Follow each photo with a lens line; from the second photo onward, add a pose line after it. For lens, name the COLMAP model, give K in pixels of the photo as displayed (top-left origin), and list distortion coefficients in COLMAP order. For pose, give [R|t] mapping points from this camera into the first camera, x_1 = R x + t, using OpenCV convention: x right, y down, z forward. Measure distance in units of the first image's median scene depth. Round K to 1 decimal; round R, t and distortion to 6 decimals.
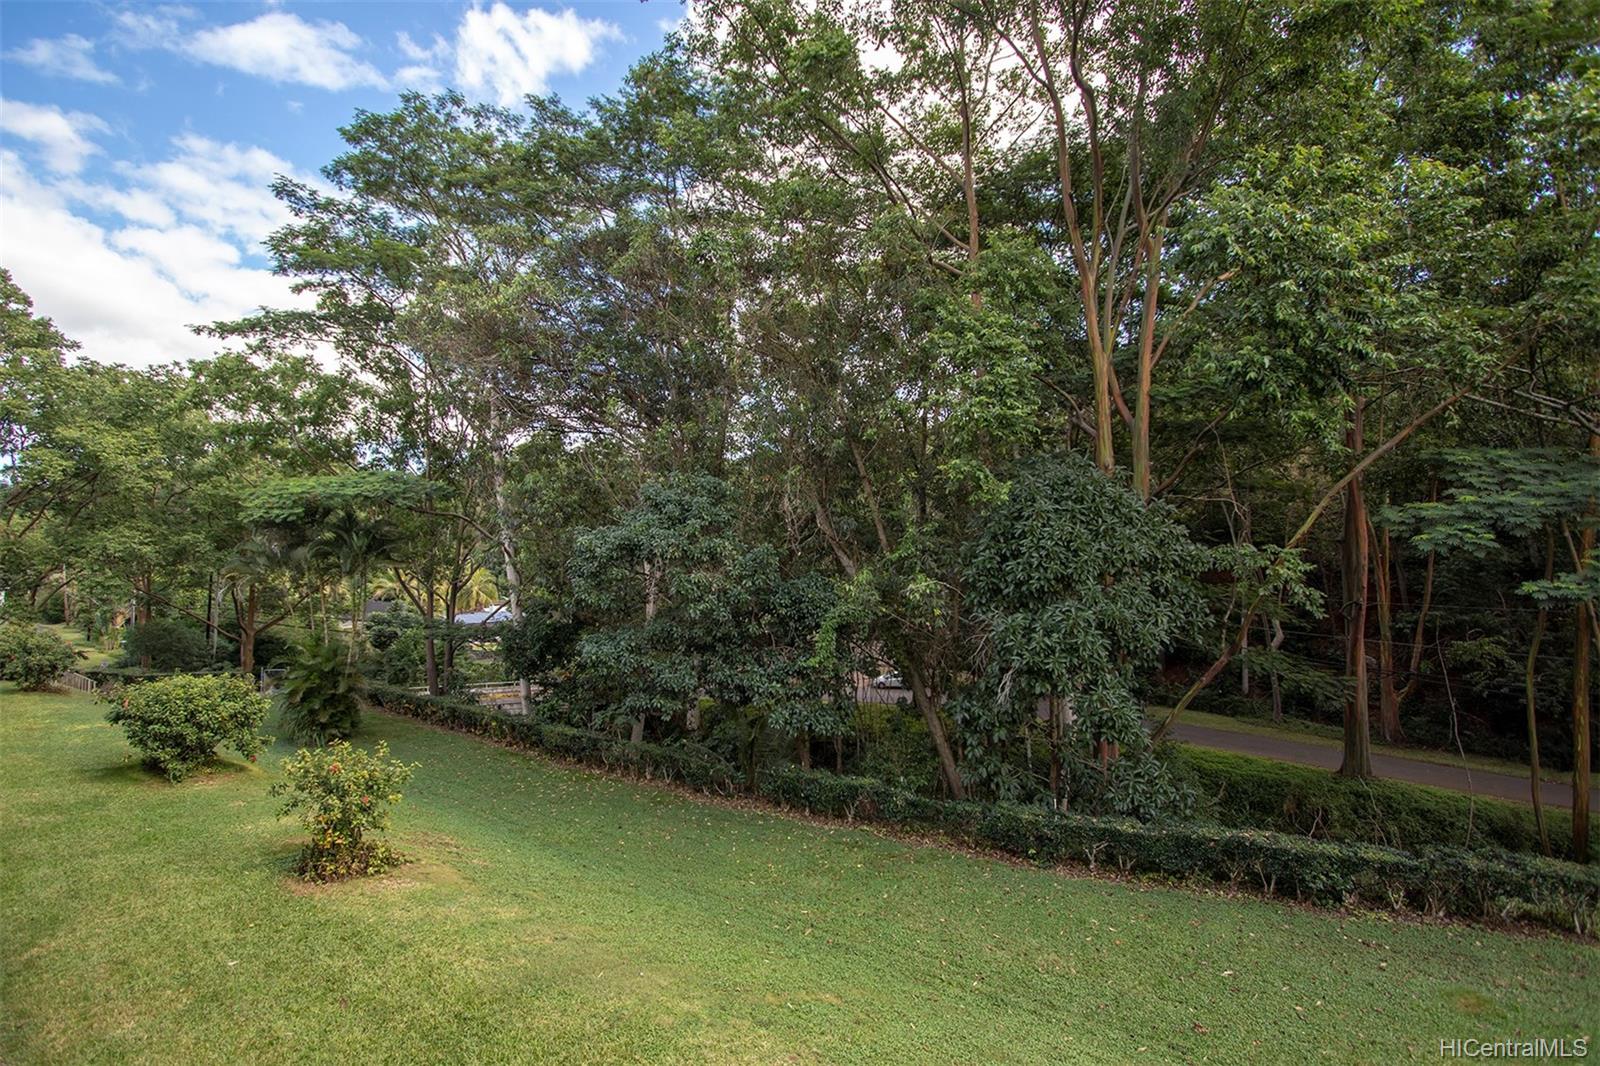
lens RADIAL K [[734.1, 0, 798.3], [0, 734.1, 533.1], [0, 0, 1]] dist [0.013542, 0.002176]
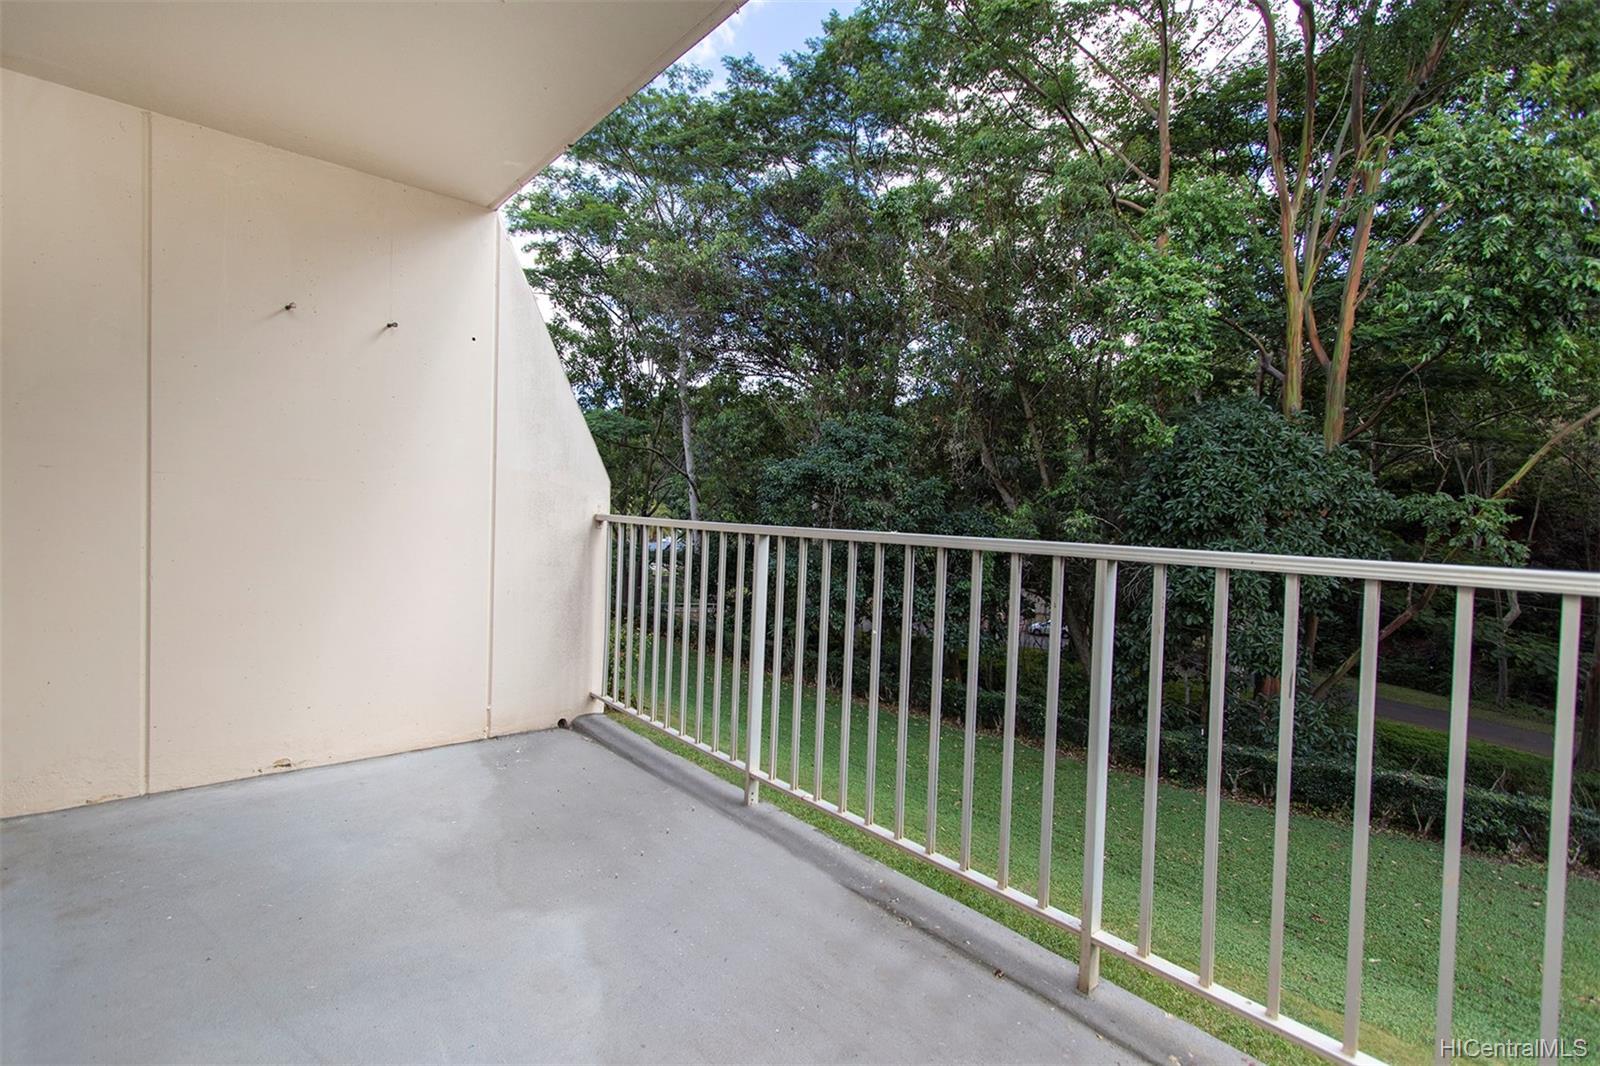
lens RADIAL K [[734.1, 0, 790.4], [0, 734.1, 533.8], [0, 0, 1]] dist [0.013542, 0.002176]
pose [[0.974791, 0.049916, -0.217464, -0.007292], [-0.033630, 0.996389, 0.077962, 0.015942], [0.220571, -0.068684, 0.972950, -0.104970]]
